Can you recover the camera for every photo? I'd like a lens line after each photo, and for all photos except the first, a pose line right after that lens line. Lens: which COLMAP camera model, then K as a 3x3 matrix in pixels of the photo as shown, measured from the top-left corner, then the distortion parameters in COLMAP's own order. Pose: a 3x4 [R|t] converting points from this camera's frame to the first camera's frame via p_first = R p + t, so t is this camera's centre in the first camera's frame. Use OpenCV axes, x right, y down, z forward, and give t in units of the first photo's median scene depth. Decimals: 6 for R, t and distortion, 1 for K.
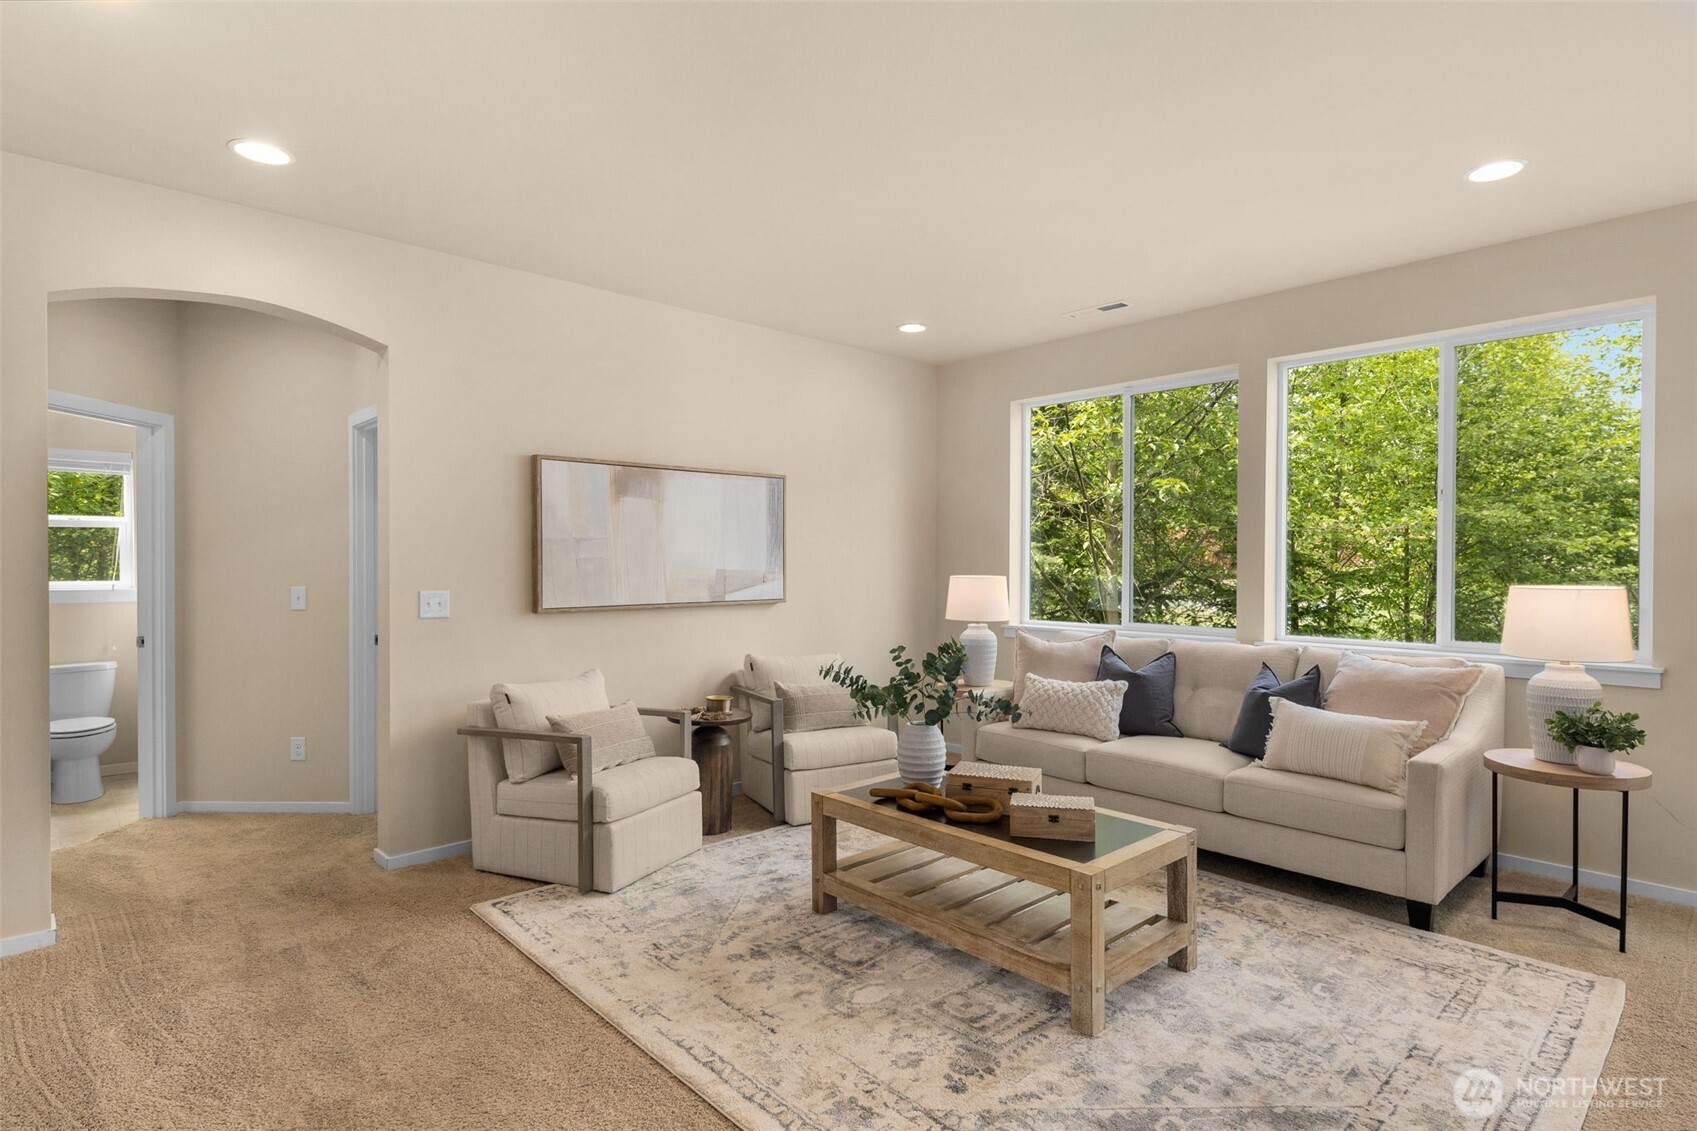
lens RADIAL K [[846.1, 0, 840.4], [0, 846.1, 570.9], [0, 0, 1]] dist [0.004619, -0.004241]
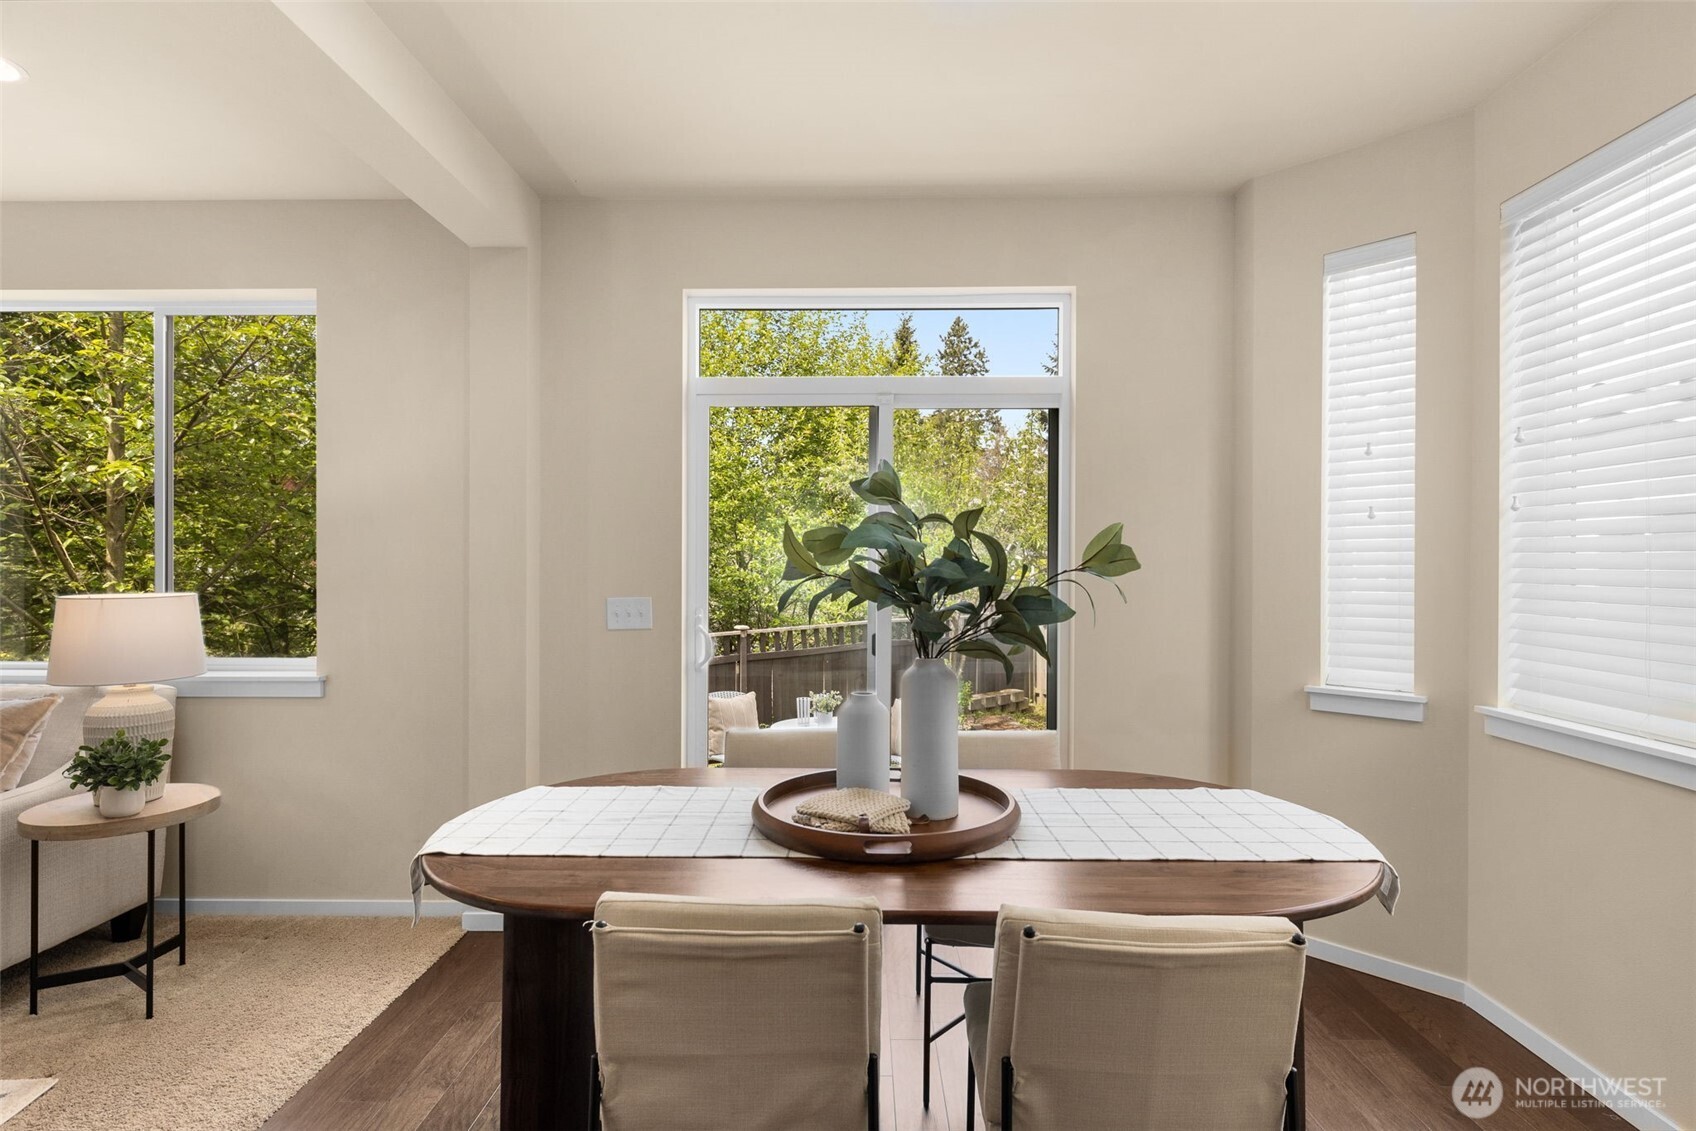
lens RADIAL K [[845.6, 0, 842.1], [0, 845.6, 566.7], [0, 0, 1]] dist [0.004619, -0.004241]
pose [[0.704192, -0.002065, 0.710006, 0.591288], [0.006902, 0.999968, -0.003938, -0.001396], [-0.709976, 0.007674, 0.704184, -0.083805]]
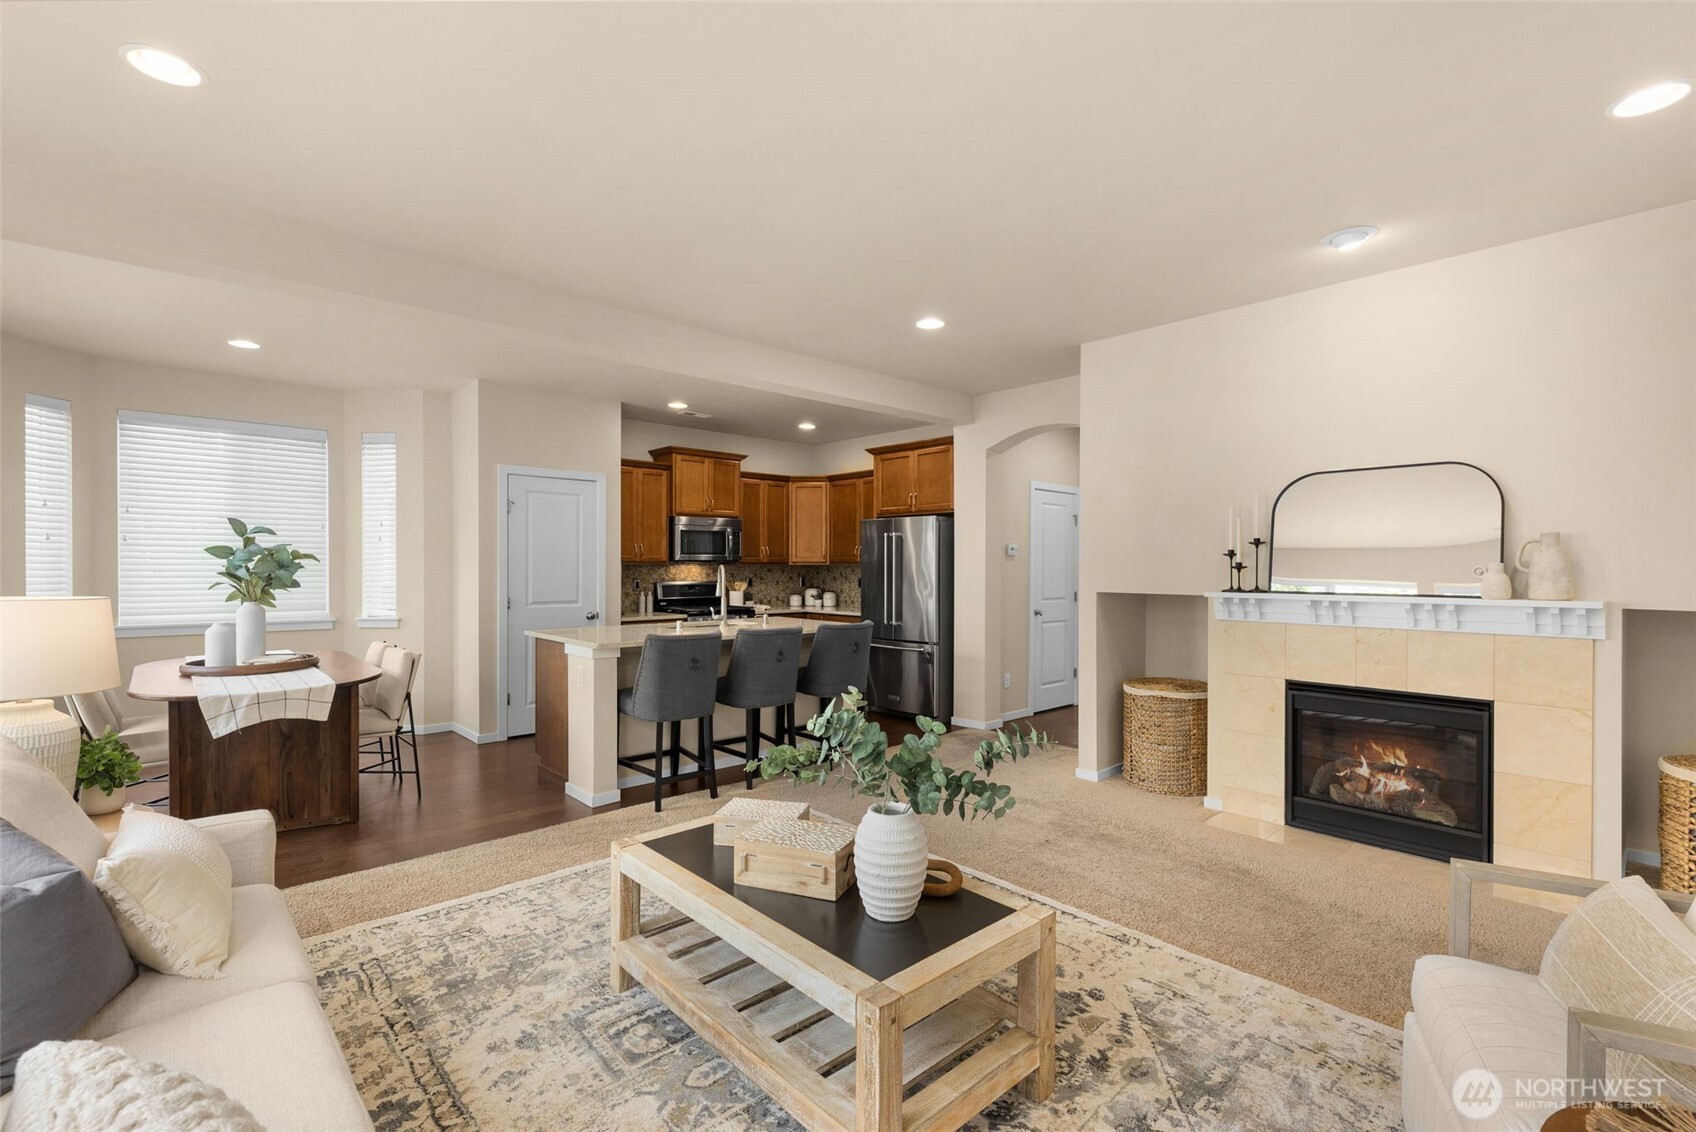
lens RADIAL K [[745.6, 0, 858.3], [0, 745.6, 567.6], [0, 0, 1]] dist [0.001551, -0.000005]
pose [[-0.999974, -0.002263, -0.006858, 0.107049], [-0.002343, 0.999930, 0.011594, -0.013793], [0.006831, 0.011609, -0.999909, 1.332405]]
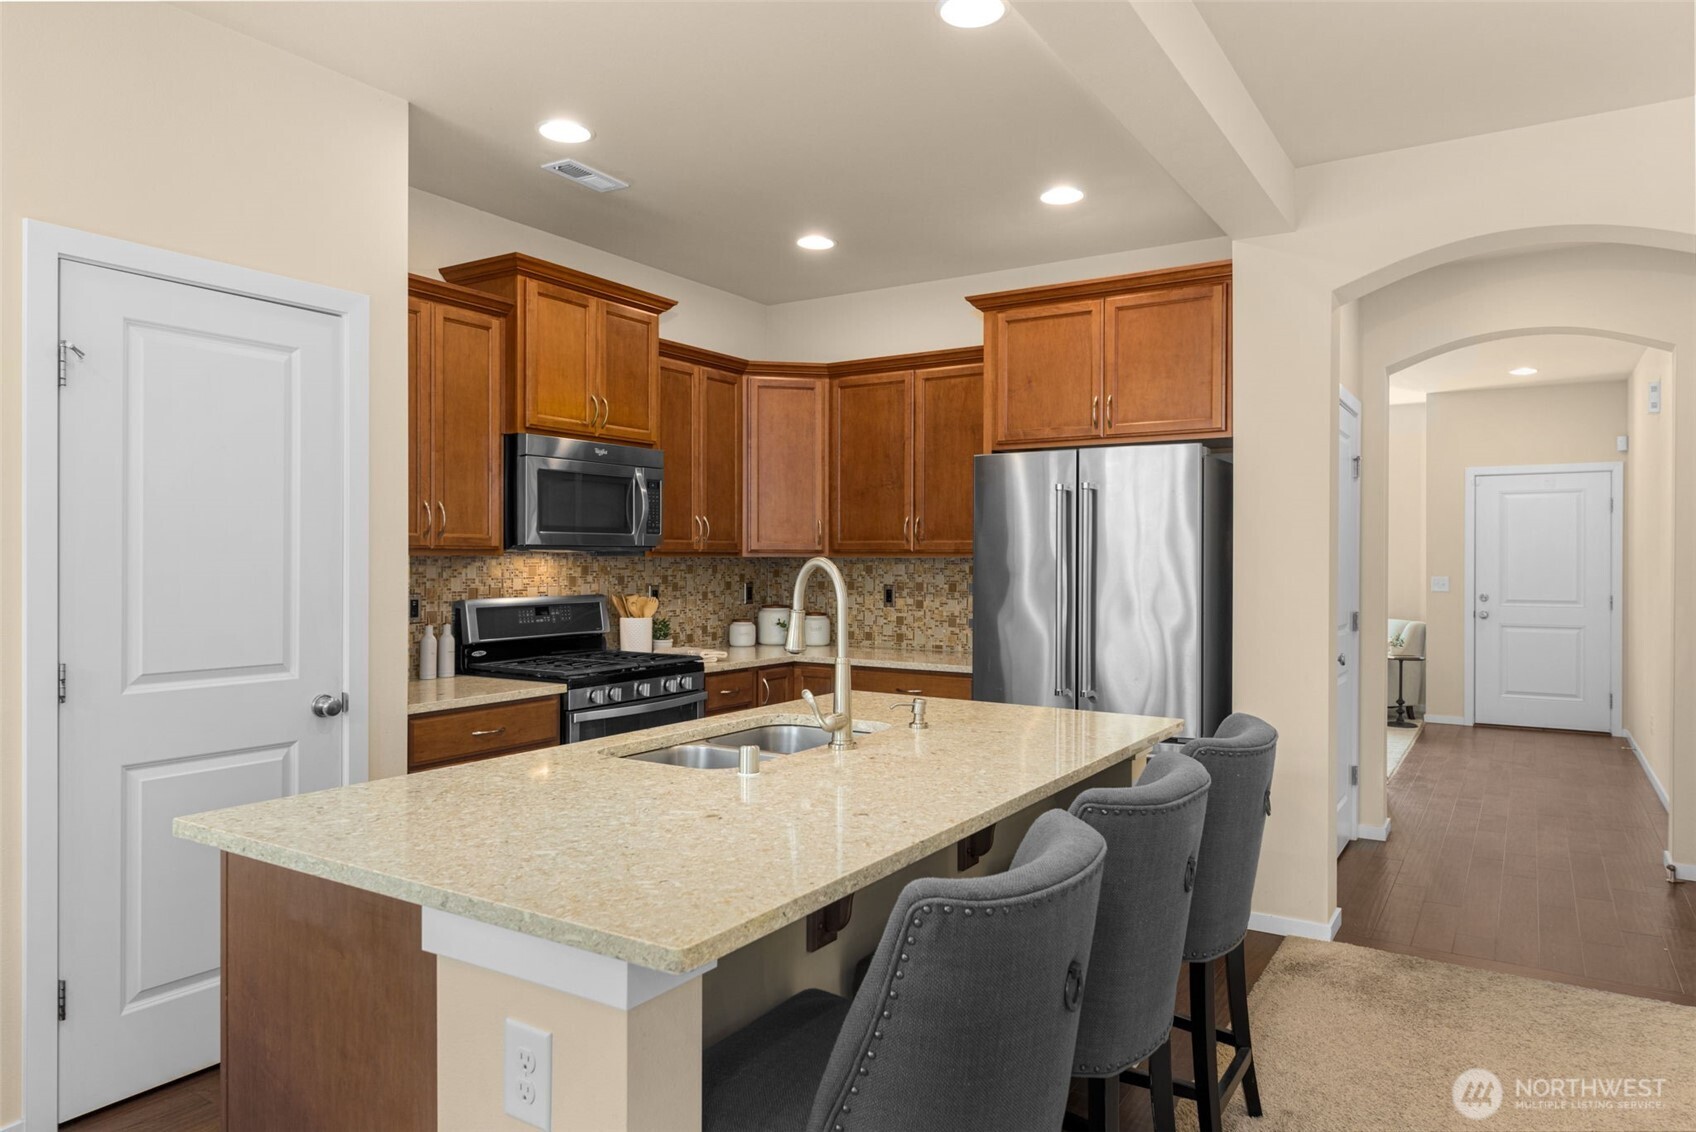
lens RADIAL K [[1071.5, 0, 858.9], [0, 1071.5, 563.2], [0, 0, 1]] dist [0.011261, -0.003727]
pose [[-0.965637, -0.003255, -0.259875, 0.498175], [-0.007225, 0.999871, 0.014321, -0.009666], [0.259795, 0.015706, -0.965536, 0.592454]]
